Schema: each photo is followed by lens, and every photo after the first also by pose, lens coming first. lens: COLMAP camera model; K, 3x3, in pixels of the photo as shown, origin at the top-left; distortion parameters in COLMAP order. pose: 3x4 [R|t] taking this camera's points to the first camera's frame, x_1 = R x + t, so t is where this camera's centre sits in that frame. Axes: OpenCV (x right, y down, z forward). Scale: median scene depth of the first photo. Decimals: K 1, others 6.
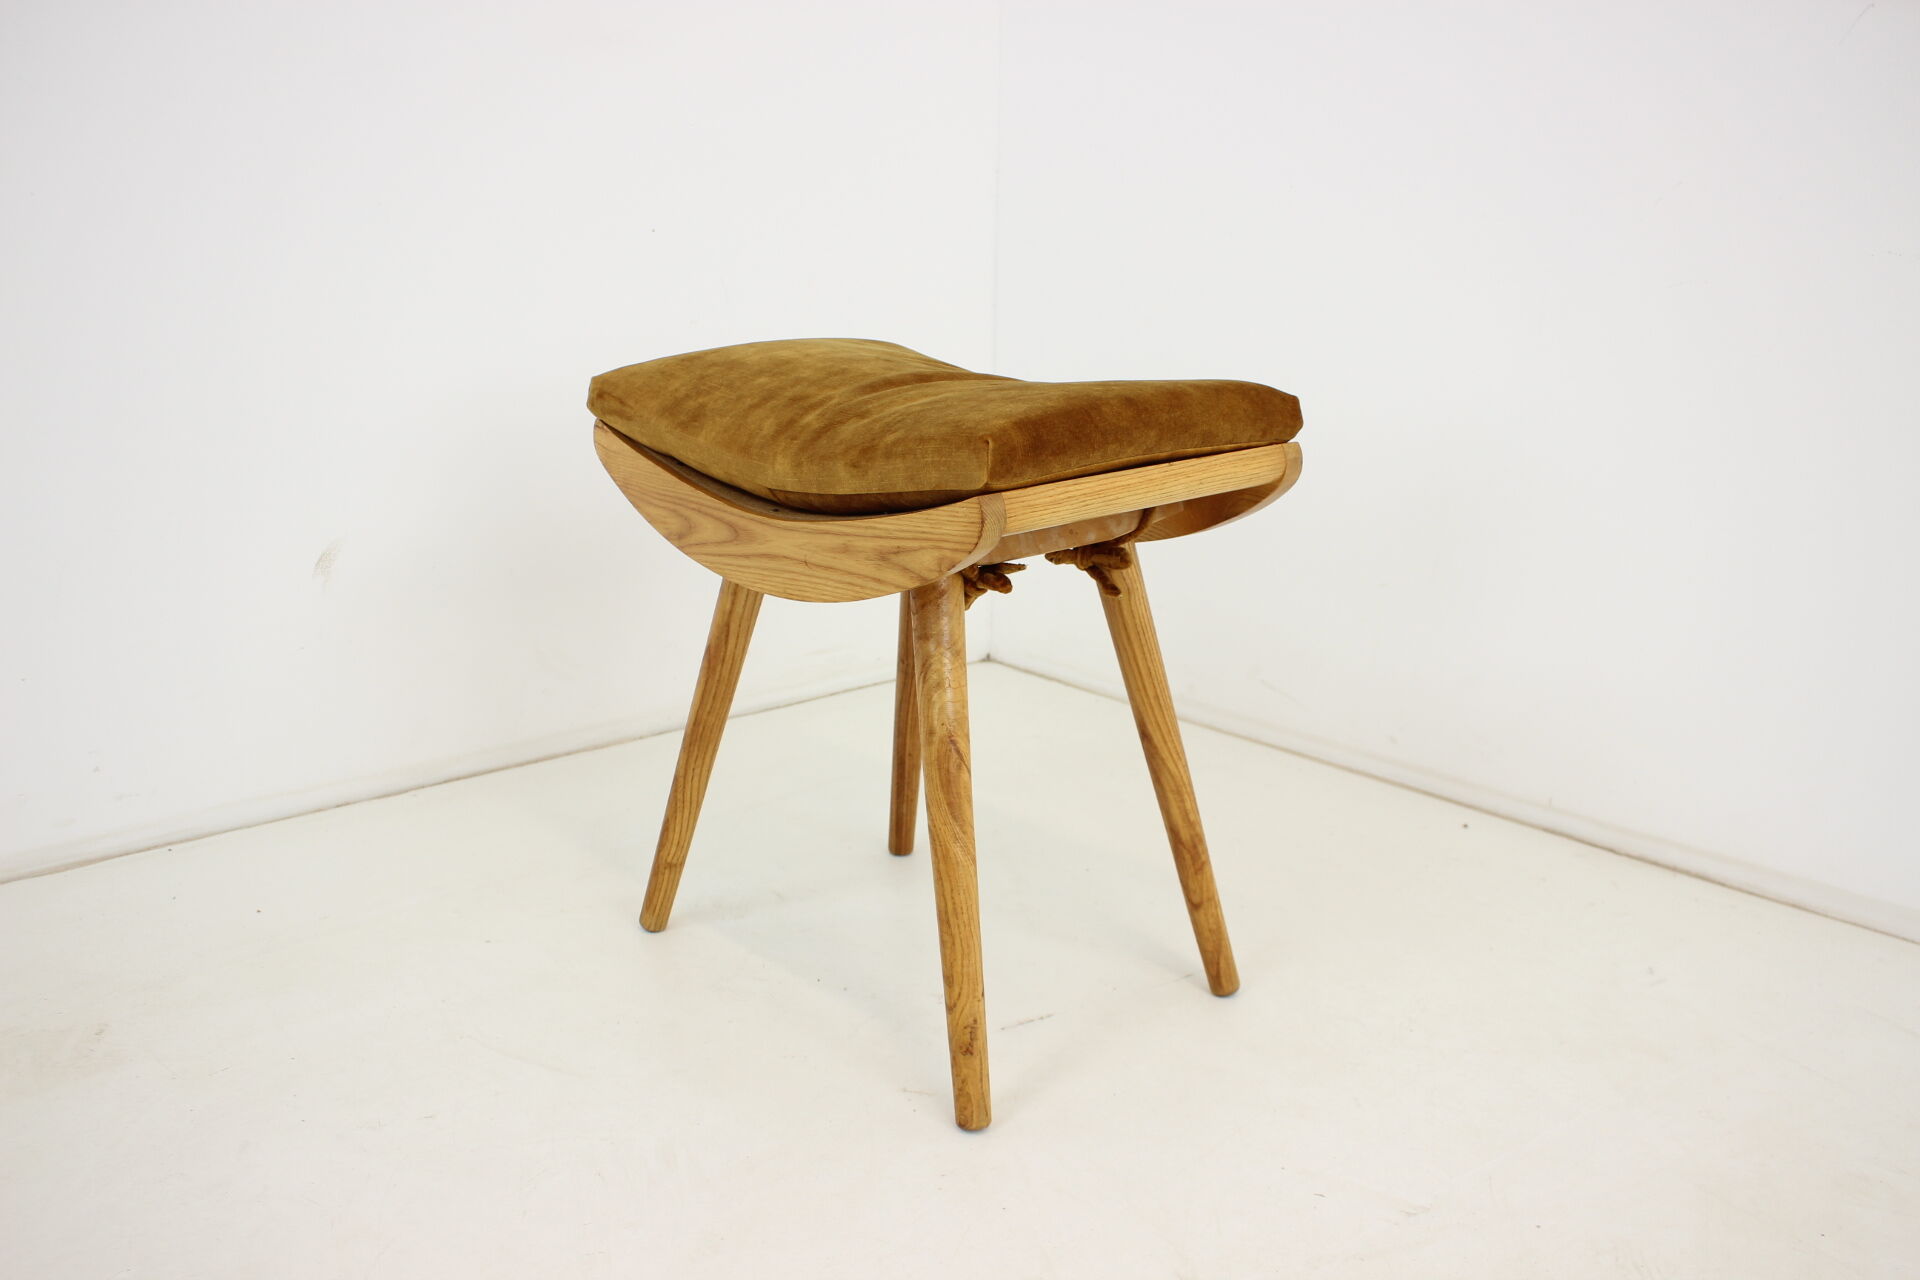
lens RADIAL K [[1663.9, 0, 960.0], [0, 1663.9, 640.0], [0, 0, 1]] dist [-0.152266, 0.115930]
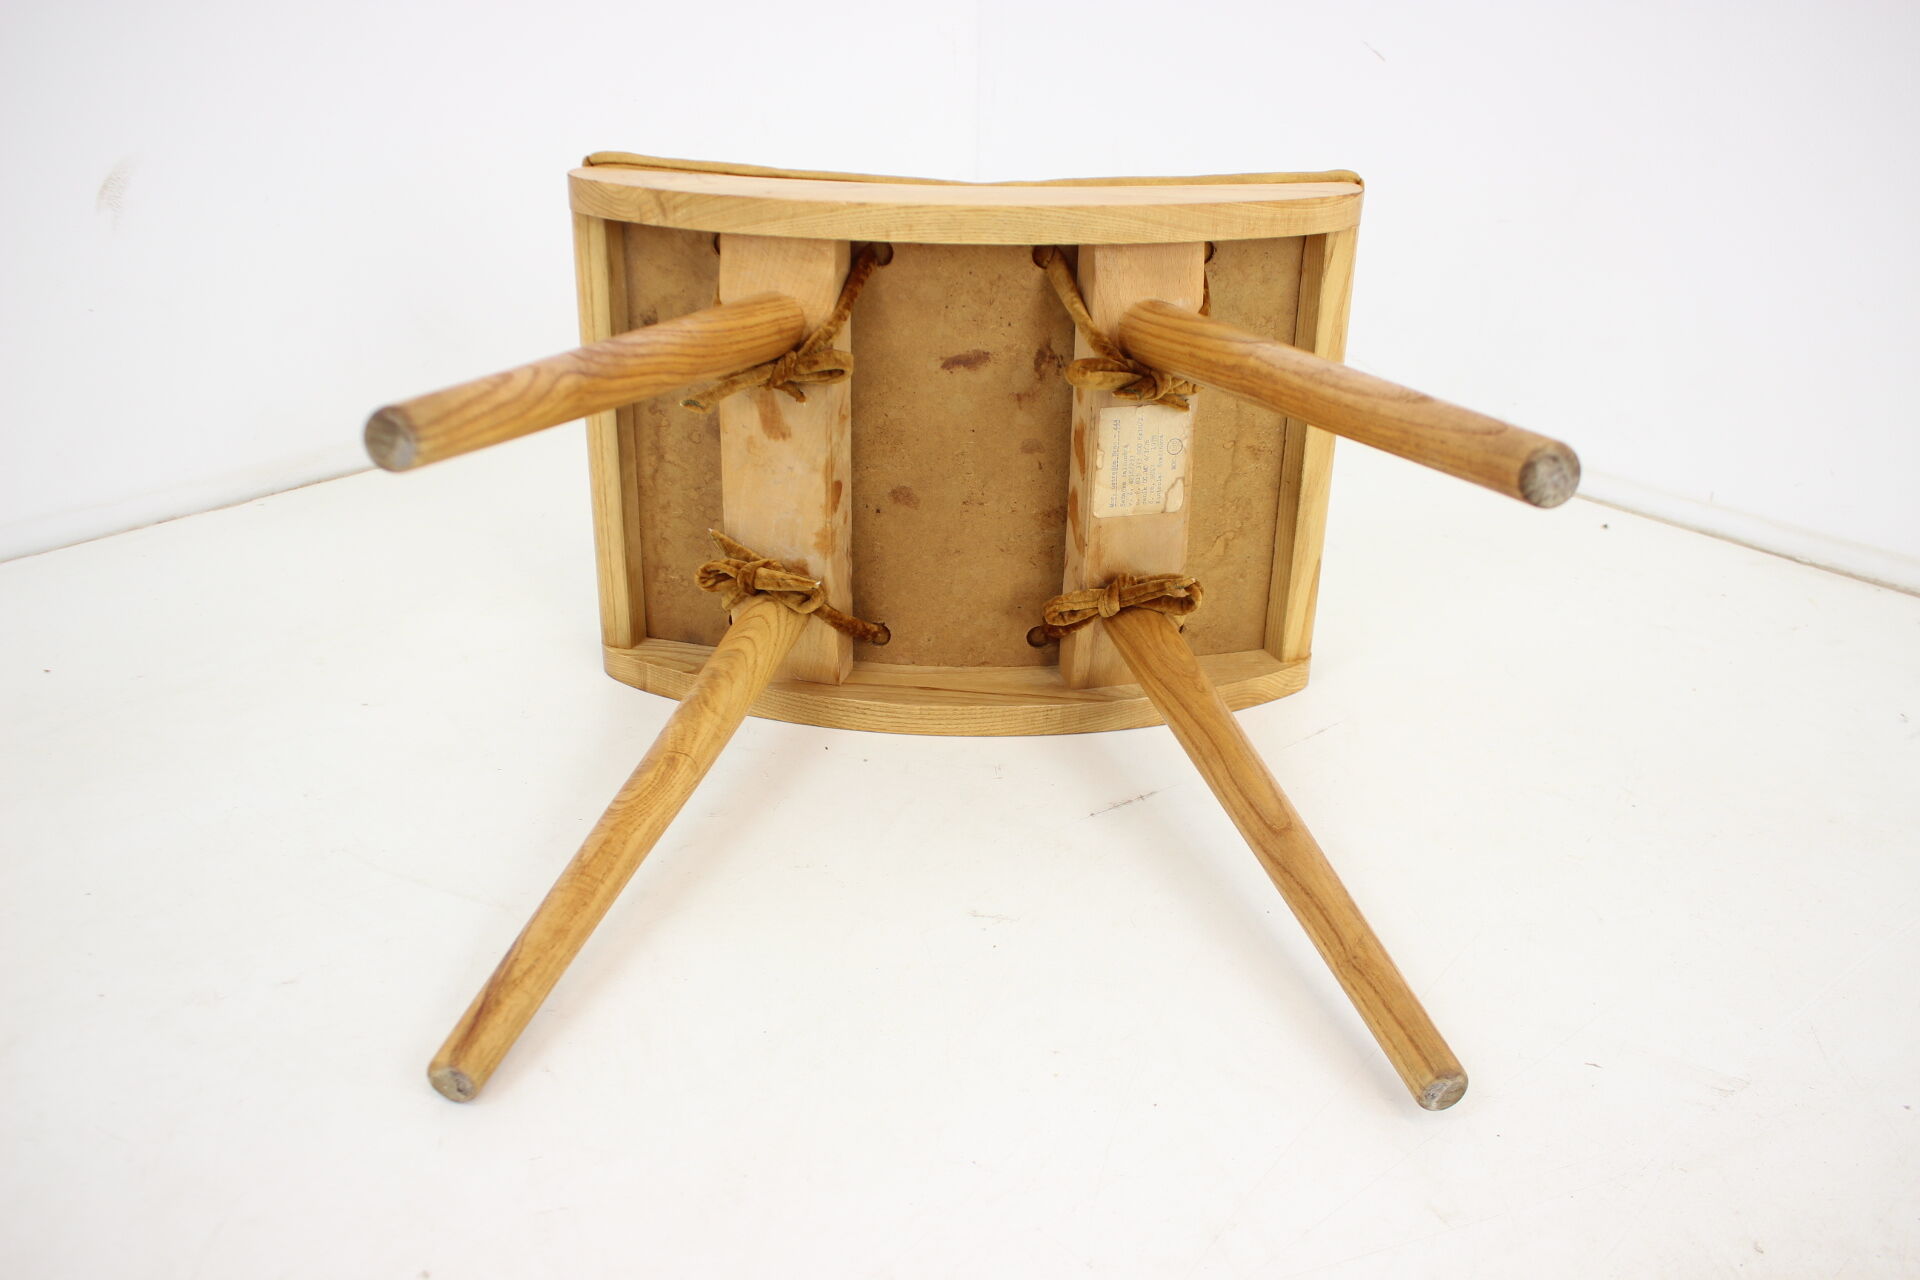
lens RADIAL K [[1662.0, 0, 959.7], [0, 1662.0, 665.0], [0, 0, 1]] dist [-0.157708, 0.133494]
pose [[0.997934, -0.018075, 0.061654, -0.059699], [0.005379, 0.979747, 0.200169, 0.020061], [-0.064023, -0.199424, 0.977820, 0.240540]]
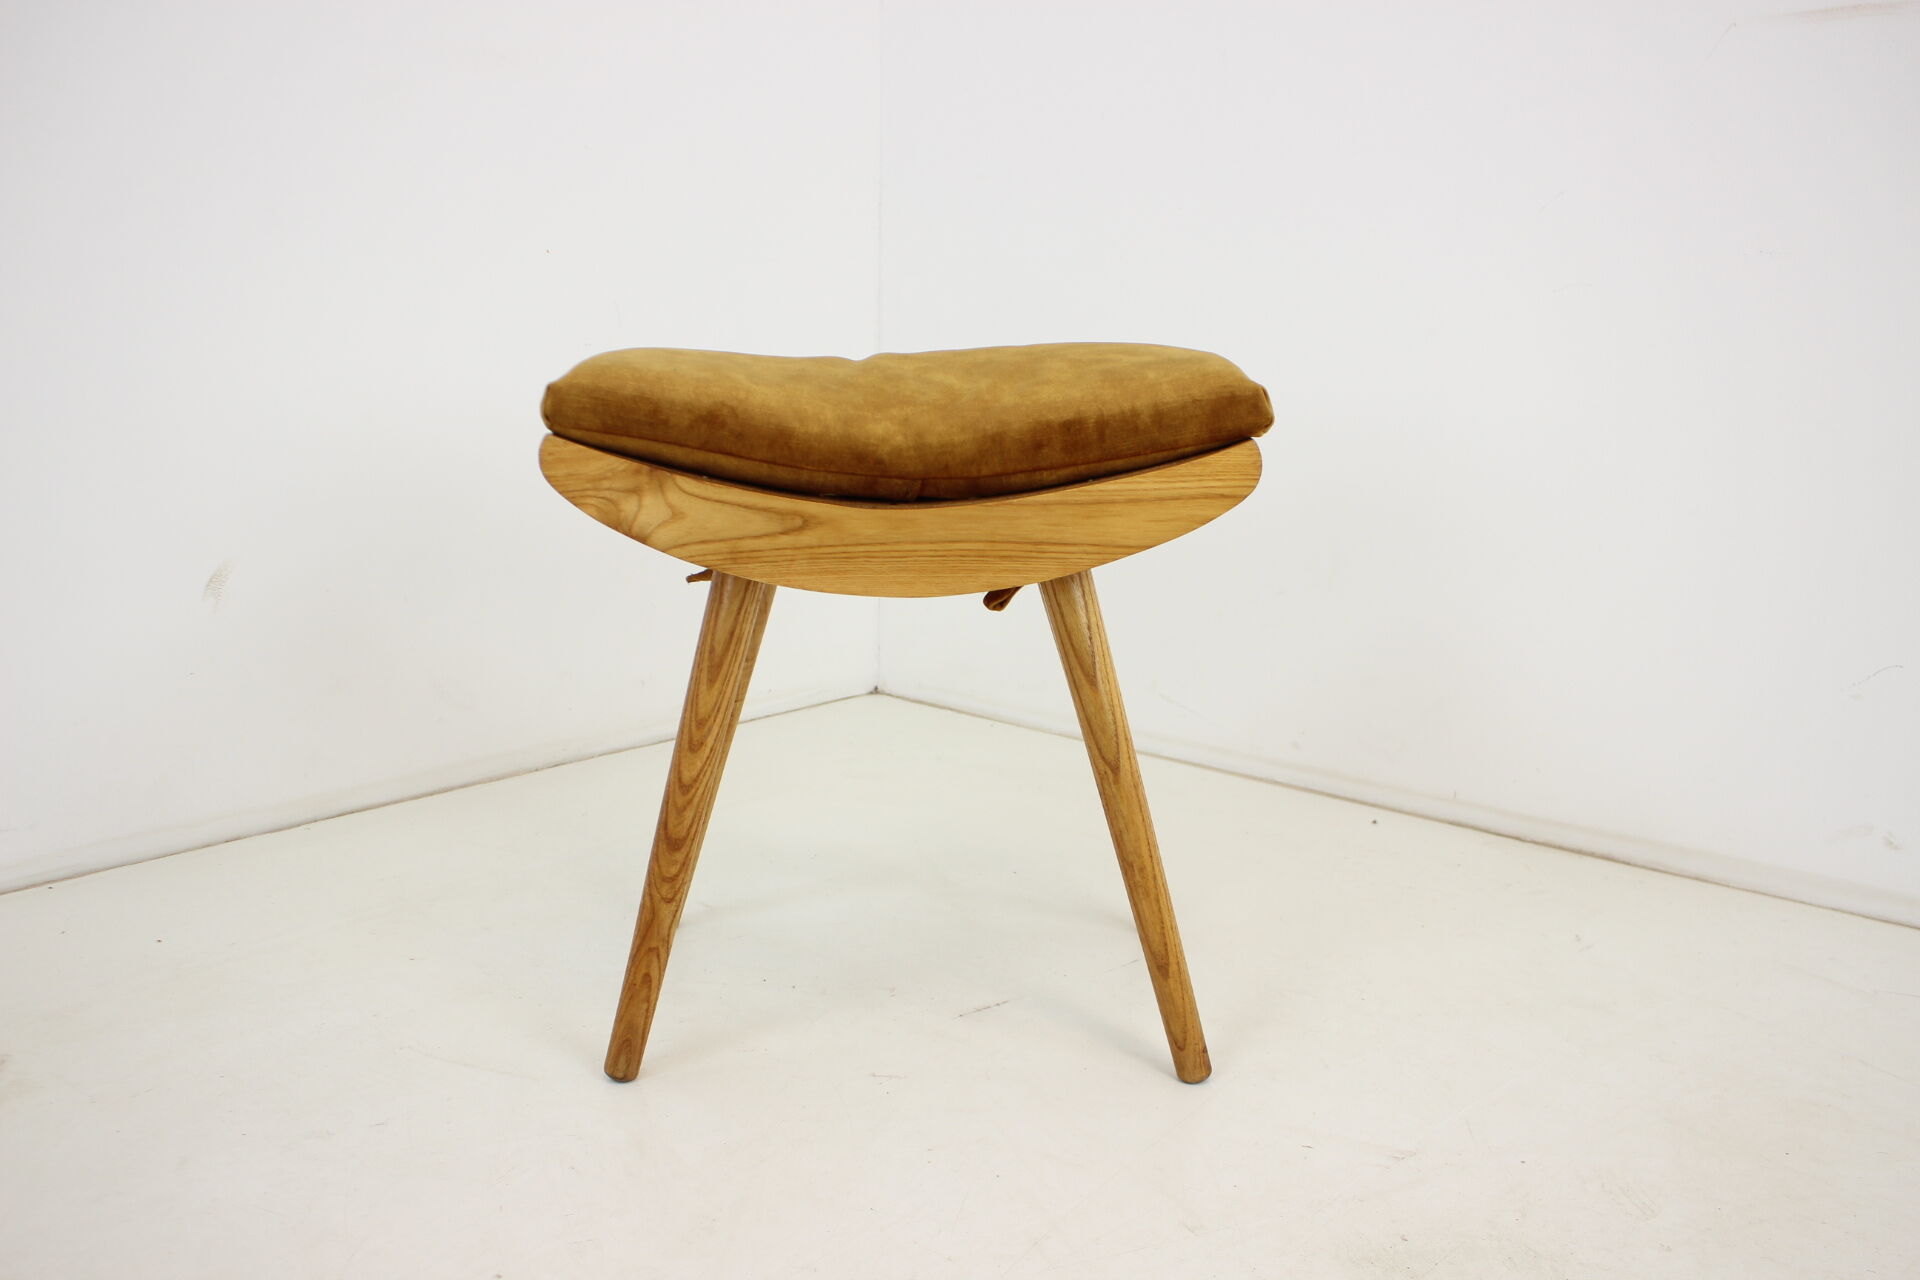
lens RADIAL K [[1662.0, 0, 959.7], [0, 1662.0, 665.0], [0, 0, 1]] dist [-0.157708, 0.133494]
pose [[0.993439, -0.023105, 0.112001, -0.063447], [0.027554, 0.998885, -0.038346, 0.050141], [-0.110990, 0.041180, 0.992968, 0.008574]]
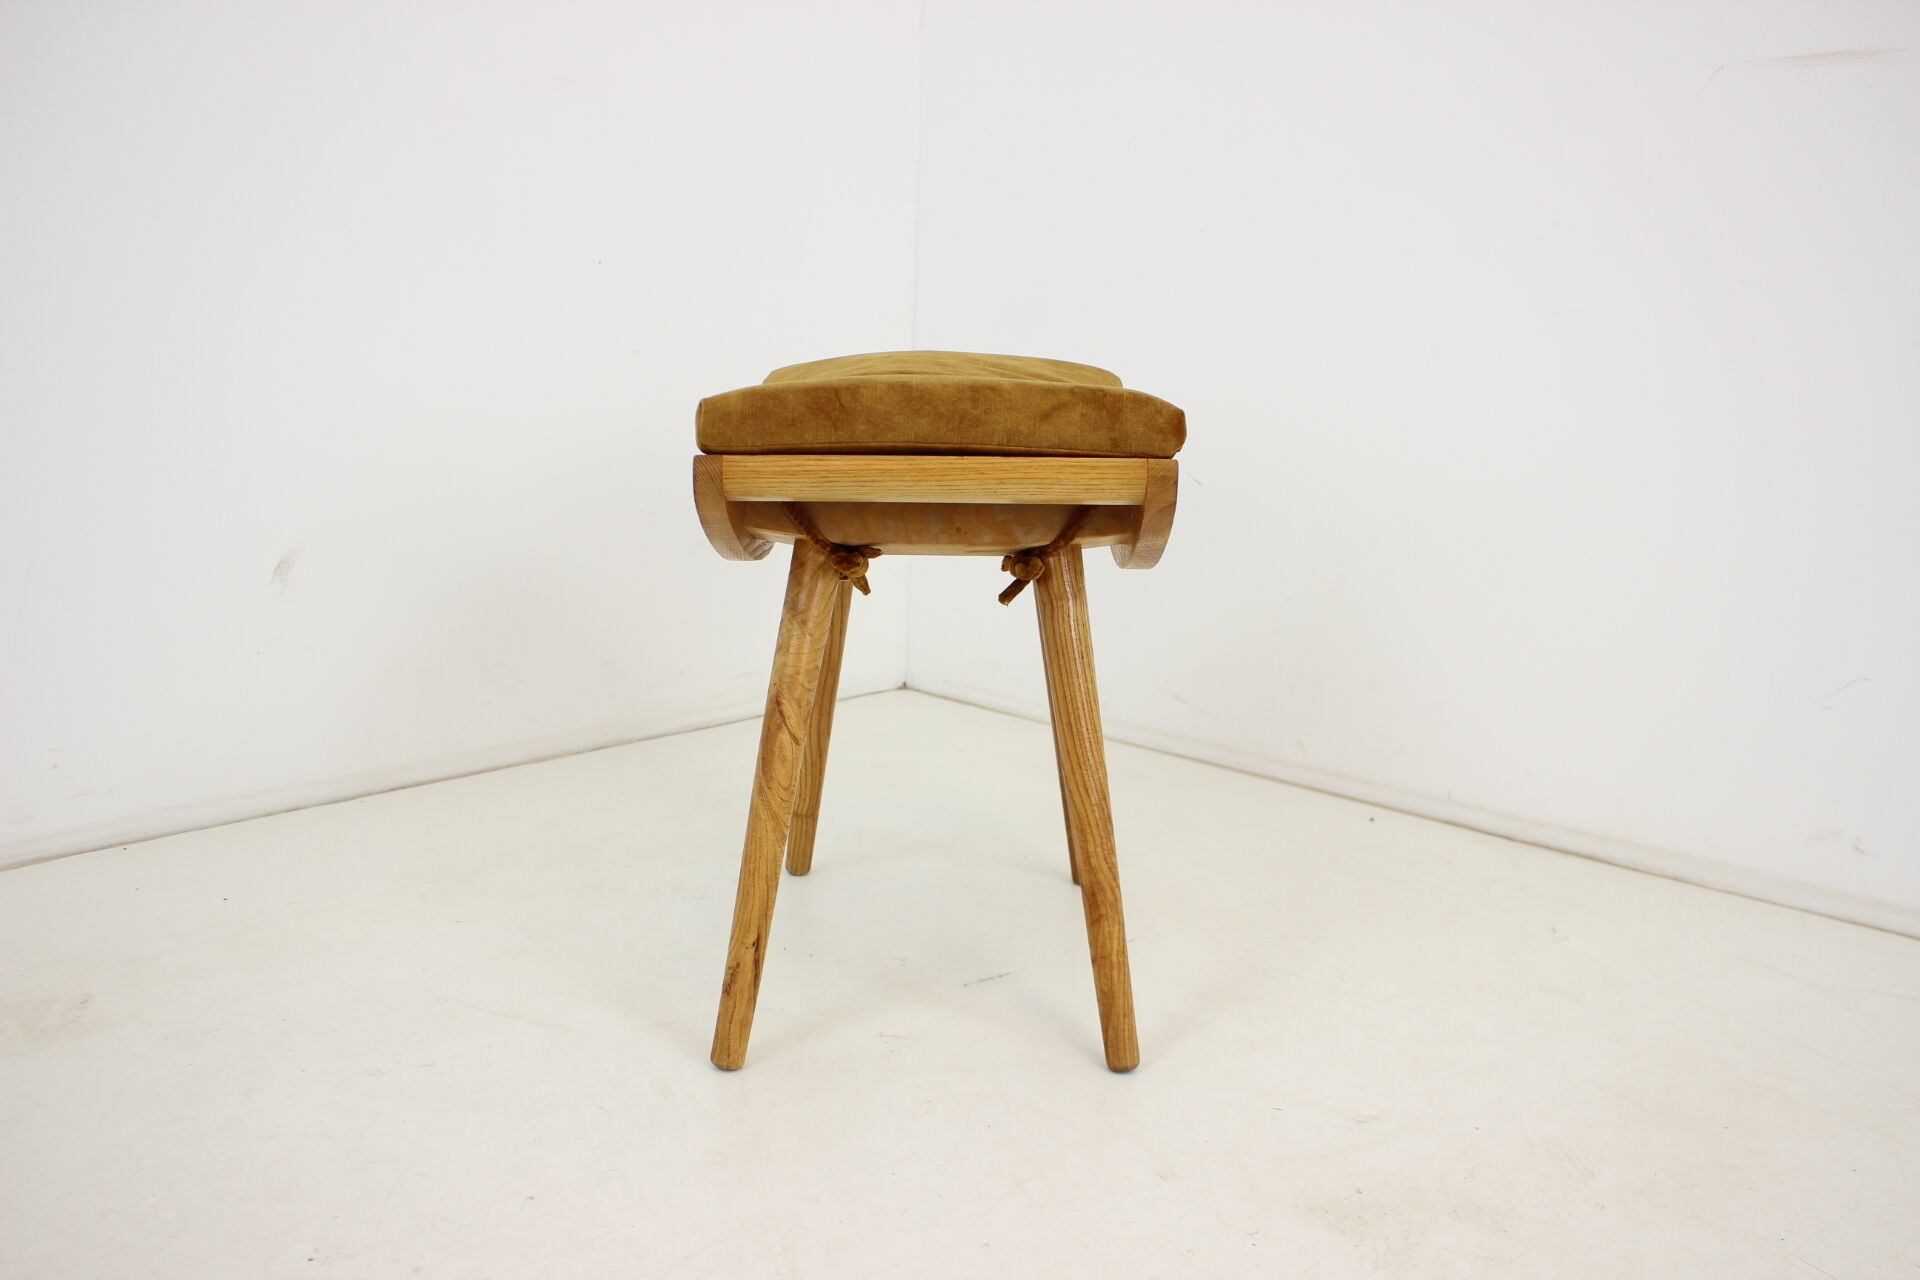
lens RADIAL K [[1663.9, 0, 960.0], [0, 1663.9, 640.0], [0, 0, 1]] dist [-0.152266, 0.115930]
pose [[0.996295, -0.000153, 0.086007, -0.054225], [0.004983, 0.998421, -0.055949, 0.057816], [-0.085863, 0.056171, 0.994722, -0.054838]]
